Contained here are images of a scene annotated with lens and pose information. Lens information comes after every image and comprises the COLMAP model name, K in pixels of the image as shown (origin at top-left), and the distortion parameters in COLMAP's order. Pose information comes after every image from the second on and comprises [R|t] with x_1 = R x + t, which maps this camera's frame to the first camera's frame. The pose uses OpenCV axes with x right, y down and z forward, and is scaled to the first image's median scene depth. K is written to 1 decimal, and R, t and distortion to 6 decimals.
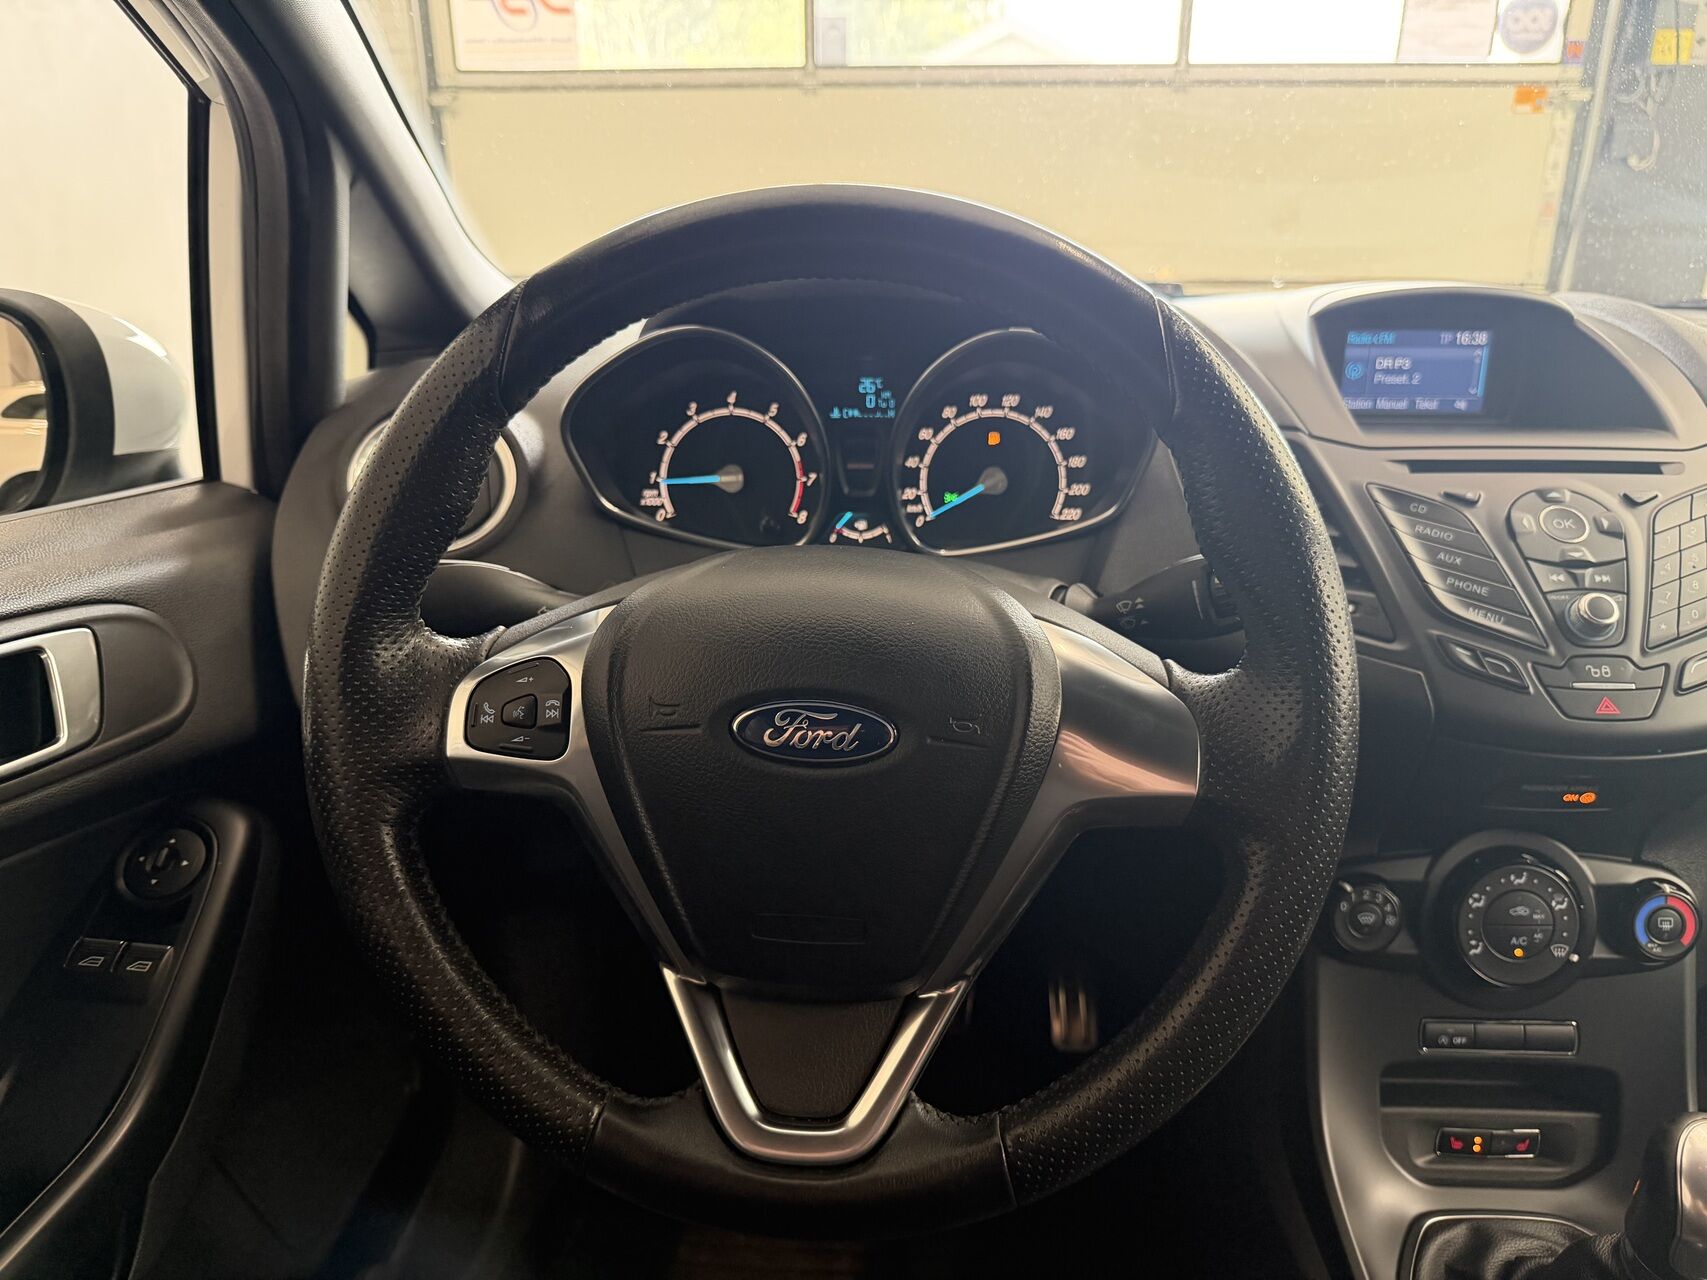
lens RADIAL K [[1193.9, 0, 853.5], [0, 1193.9, 640.0], [0, 0, 1]] dist [0.030434, -0.028192]
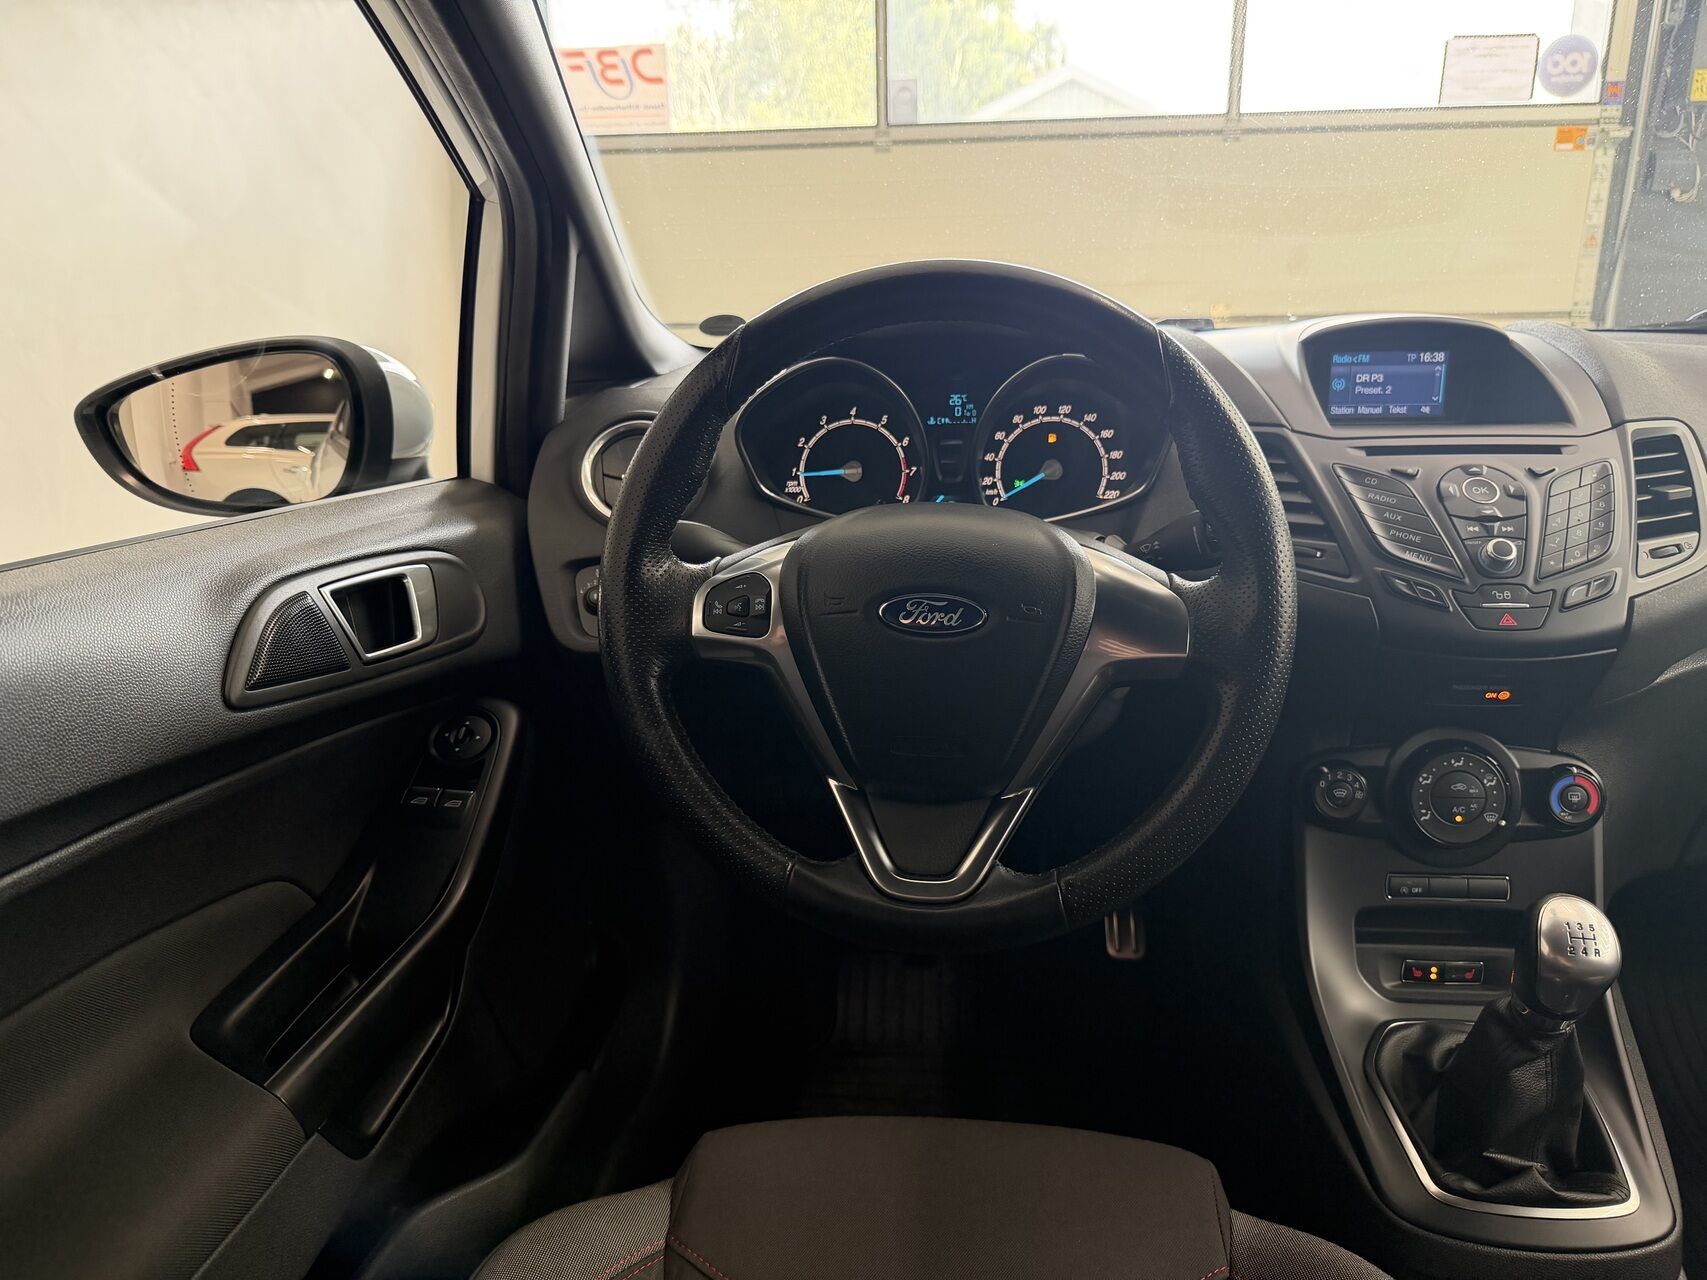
lens RADIAL K [[1201.3, 0, 853.5], [0, 1201.3, 640.0], [0, 0, 1]] dist [0.066664, -0.067207]
pose [[0.998657, -0.003417, -0.051695, -0.034957], [0.001611, 0.999388, -0.034931, 0.104710], [0.051783, 0.034801, 0.998052, -0.347212]]
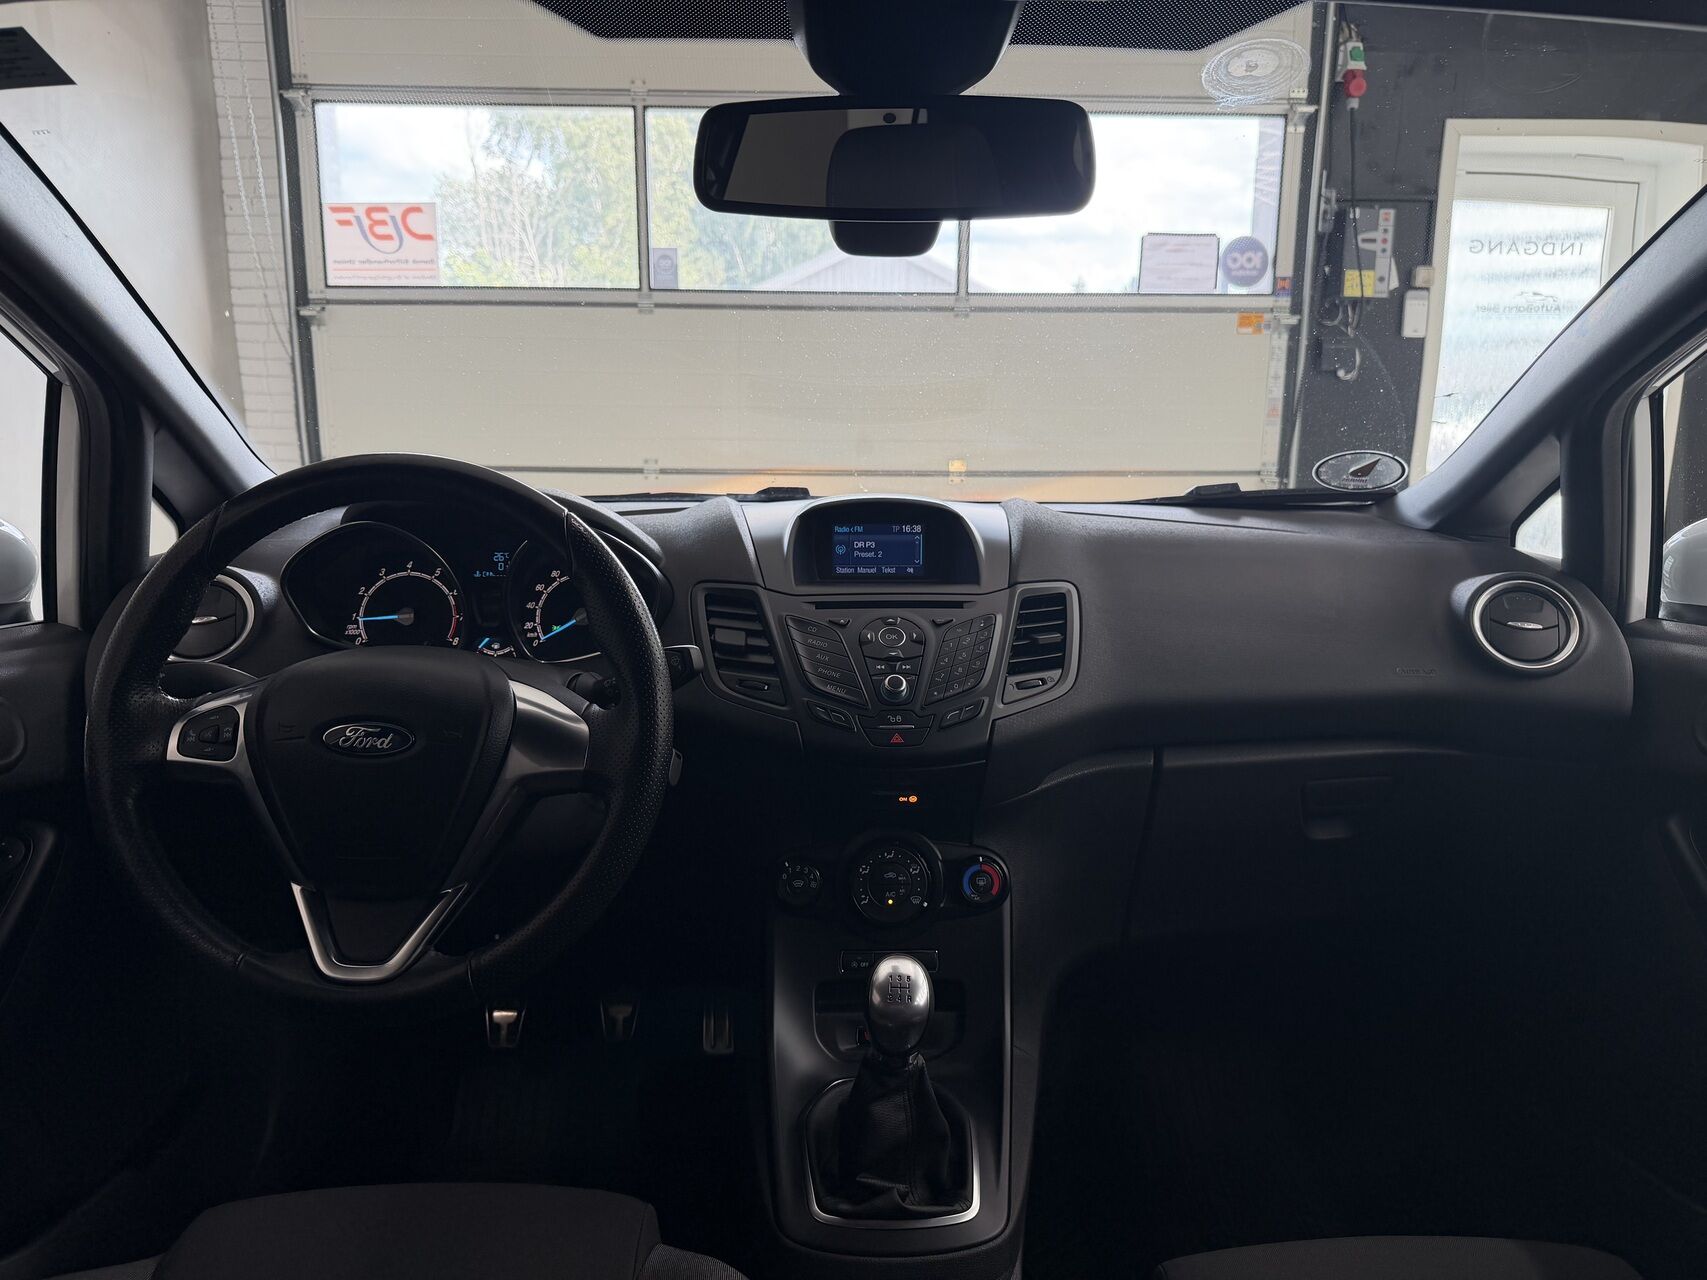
lens RADIAL K [[1206.1, 0, 859.0], [0, 1206.1, 650.0], [0, 0, 1]] dist [0.140747, -0.185654]
pose [[0.997315, -0.008896, 0.072683, 0.375735], [0.018678, 0.990665, -0.135035, 0.136792], [-0.070803, 0.136030, 0.988171, -0.616009]]
